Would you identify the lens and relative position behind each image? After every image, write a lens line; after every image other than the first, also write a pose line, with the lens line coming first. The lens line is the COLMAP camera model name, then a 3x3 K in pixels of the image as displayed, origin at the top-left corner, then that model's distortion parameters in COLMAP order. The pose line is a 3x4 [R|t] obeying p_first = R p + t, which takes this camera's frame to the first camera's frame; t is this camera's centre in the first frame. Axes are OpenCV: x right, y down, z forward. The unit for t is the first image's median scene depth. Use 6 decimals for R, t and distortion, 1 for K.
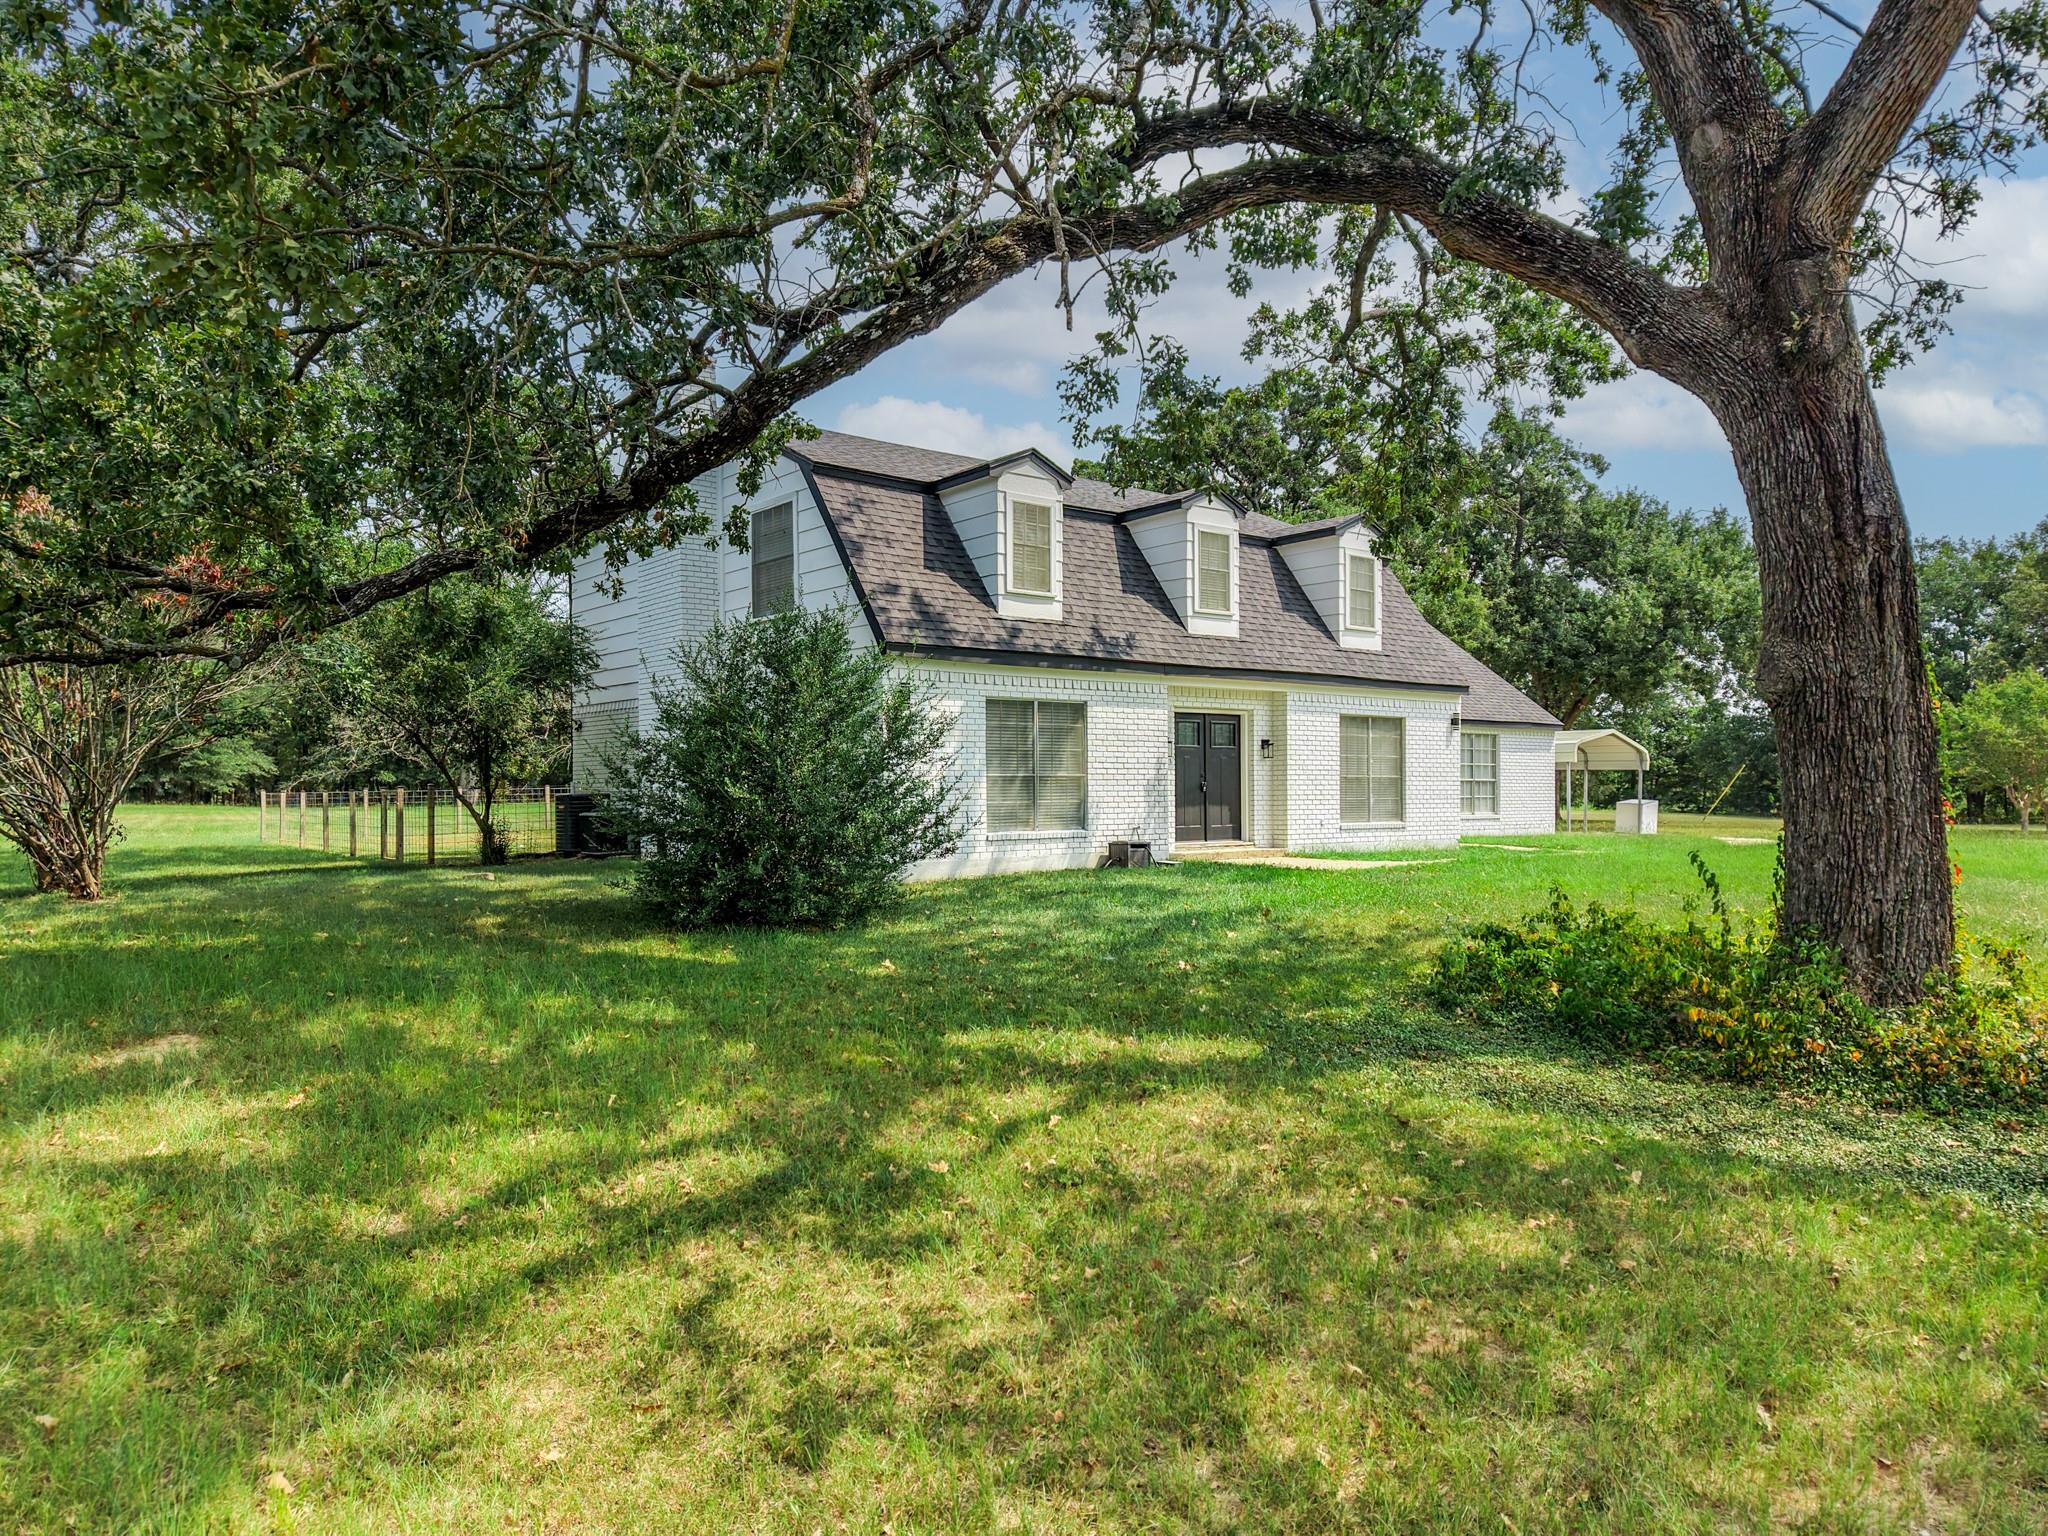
lens RADIAL K [[1432.4, 0, 1024.0], [0, 1432.4, 768.0], [0, 0, 1]] dist [0.000525, -0.000054]
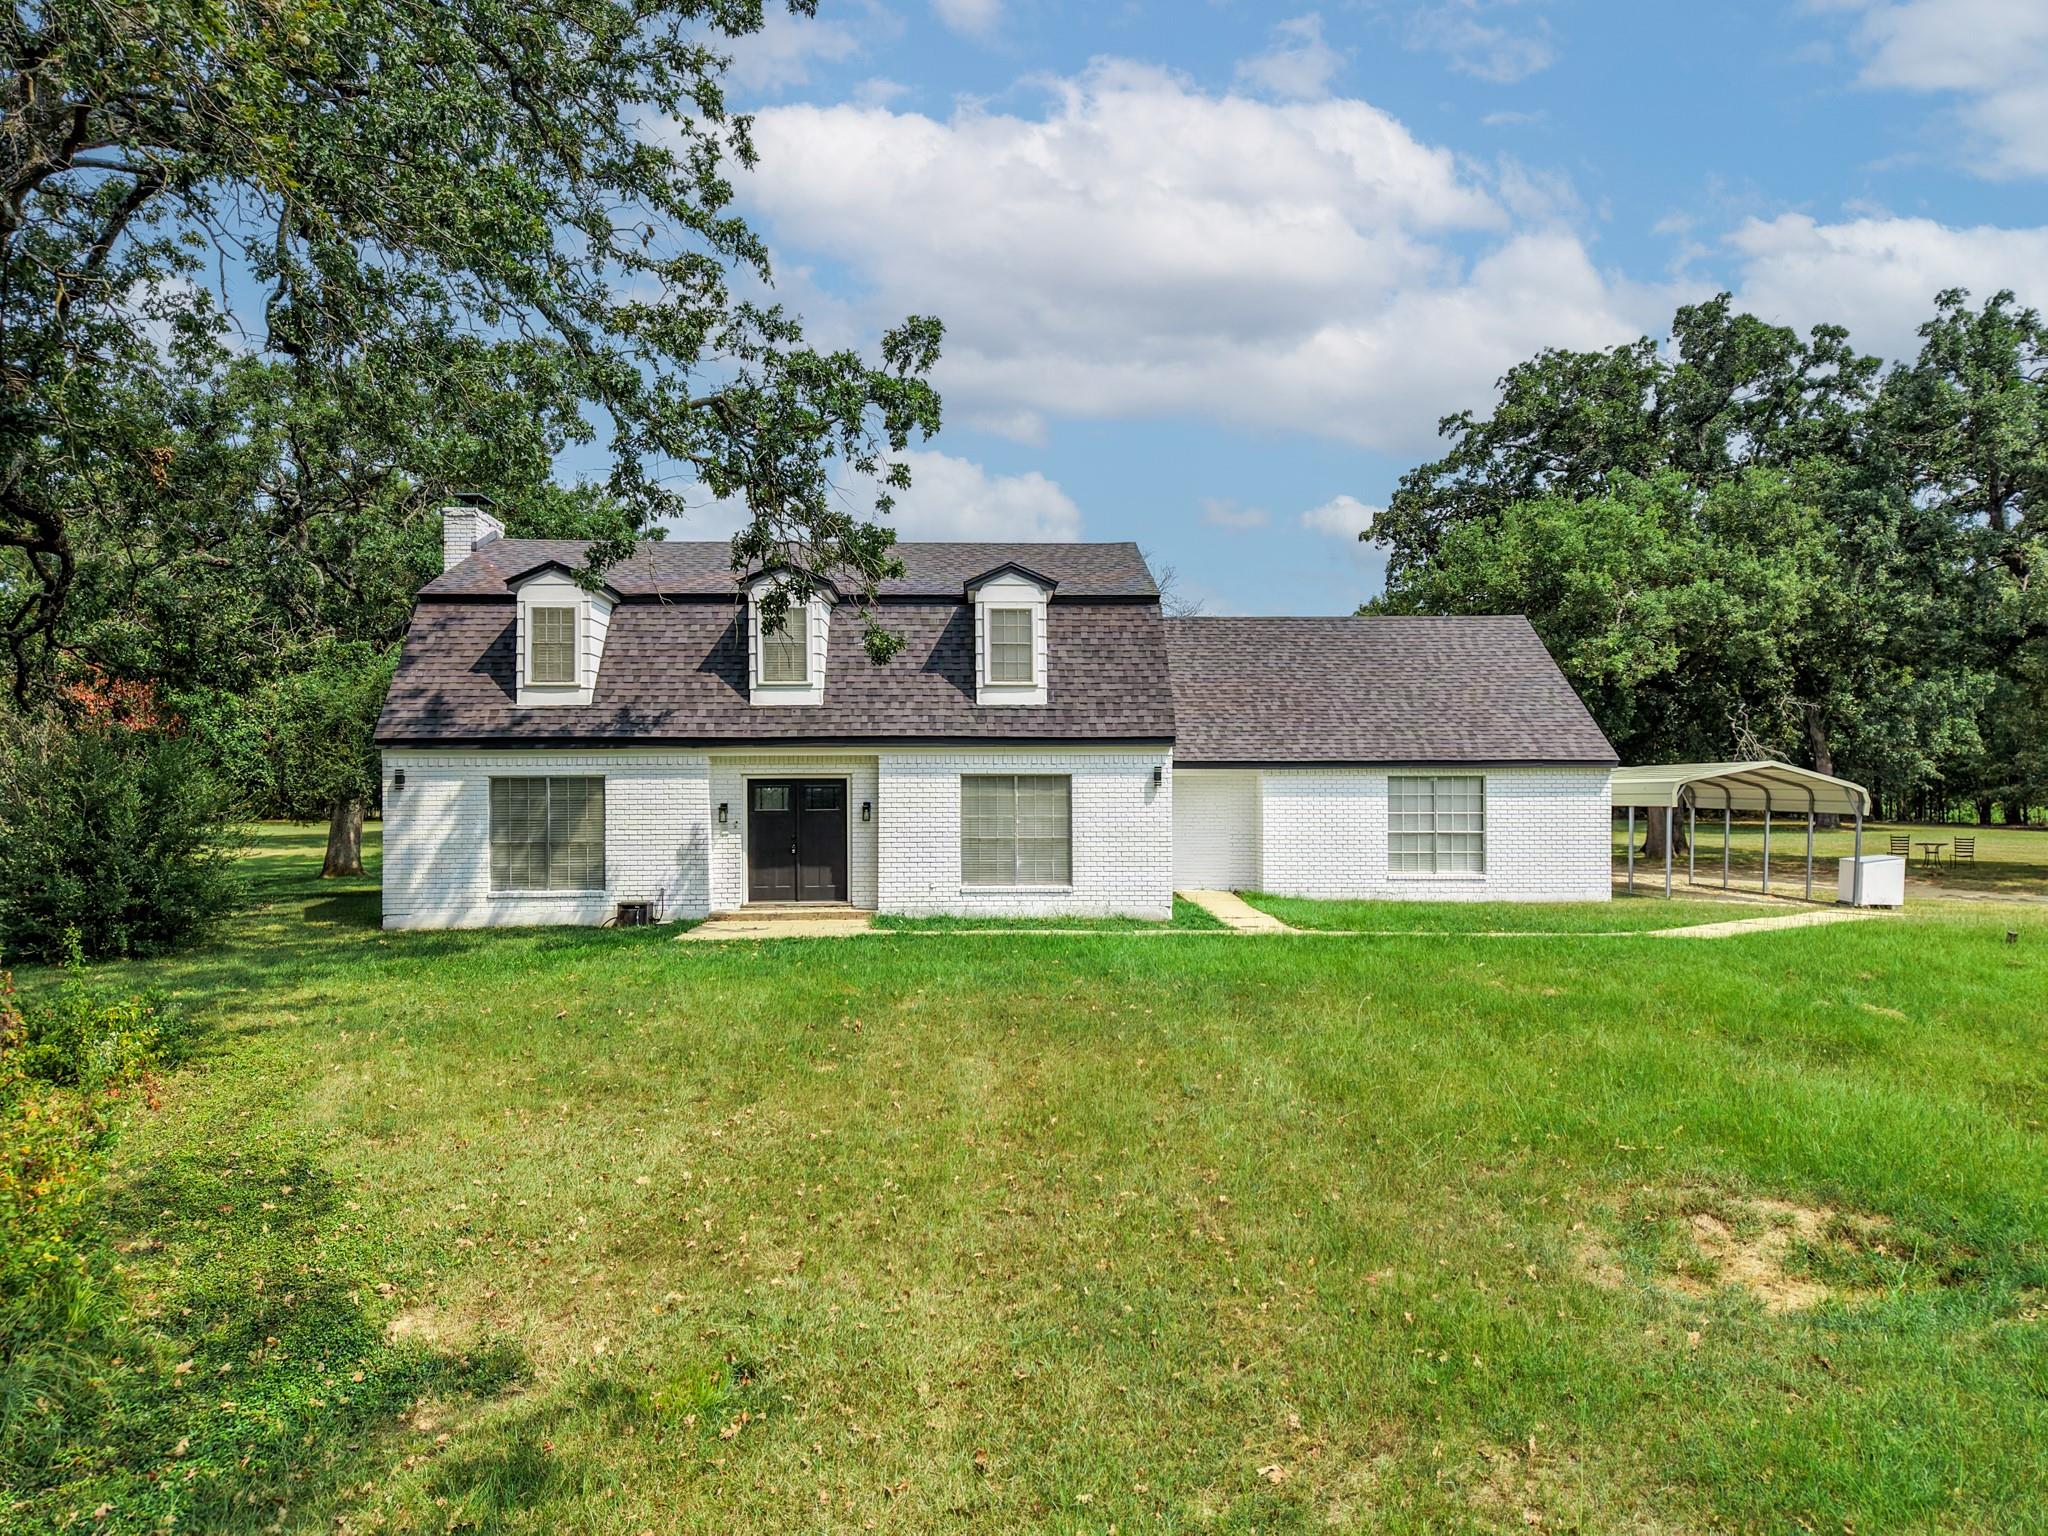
lens RADIAL K [[1432.4, 0, 1024.0], [0, 1432.4, 768.0], [0, 0, 1]] dist [0.000525, -0.000054]
pose [[0.823134, -0.035261, -0.566751, 0.855948], [0.013973, 0.999026, -0.041861, -0.000476], [0.567675, 0.026538, 0.822825, 0.234944]]
